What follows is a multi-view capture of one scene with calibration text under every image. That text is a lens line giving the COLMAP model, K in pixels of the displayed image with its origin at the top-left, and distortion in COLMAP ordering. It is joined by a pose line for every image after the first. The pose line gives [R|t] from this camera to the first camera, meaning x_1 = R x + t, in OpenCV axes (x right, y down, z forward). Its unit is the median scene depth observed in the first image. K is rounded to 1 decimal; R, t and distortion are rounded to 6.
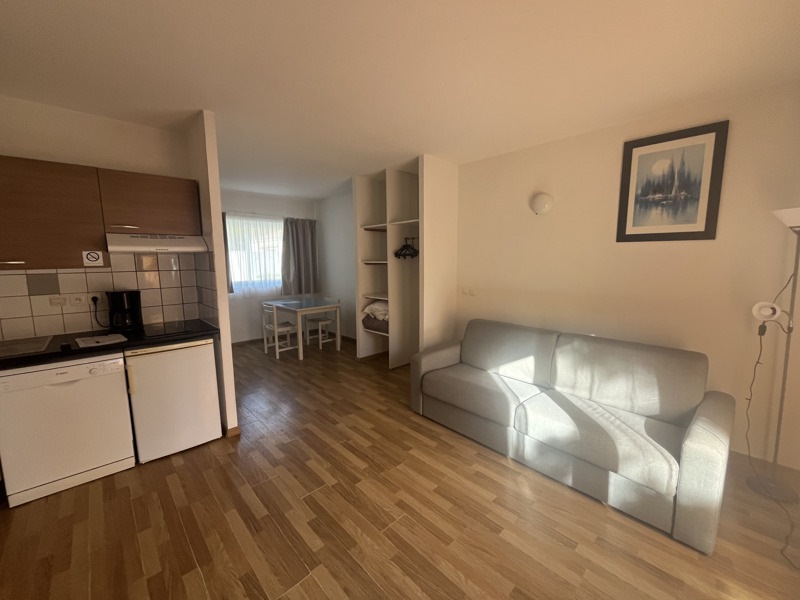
lens RADIAL K [[322.7, 0, 401.1], [0, 322.7, 298.4], [0, 0, 1]] dist [-0.002968, 0.000593]
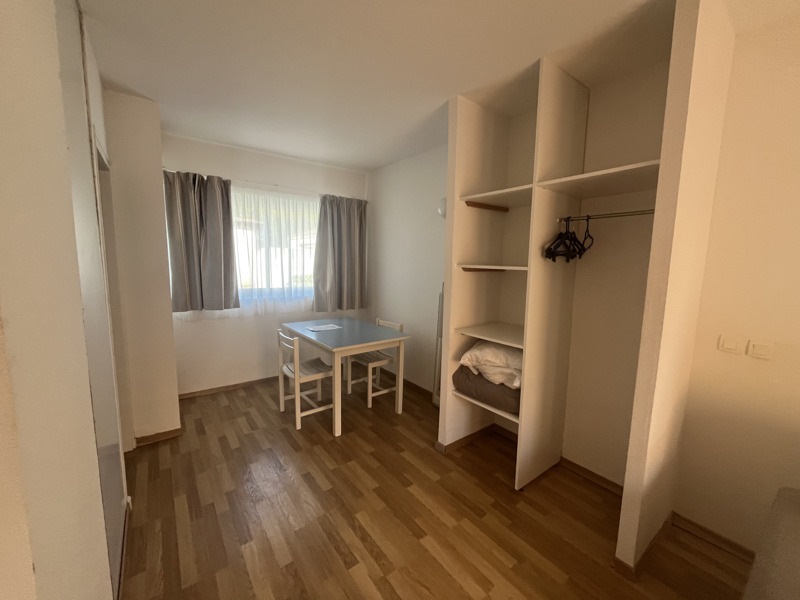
lens RADIAL K [[322.7, 0, 400.8], [0, 322.7, 297.4], [0, 0, 1]] dist [-0.002968, 0.000593]
pose [[0.993120, 0.039590, -0.110205, -0.192414], [-0.040470, 0.999164, -0.005760, -0.068484], [0.109884, 0.010181, 0.993892, 0.585634]]
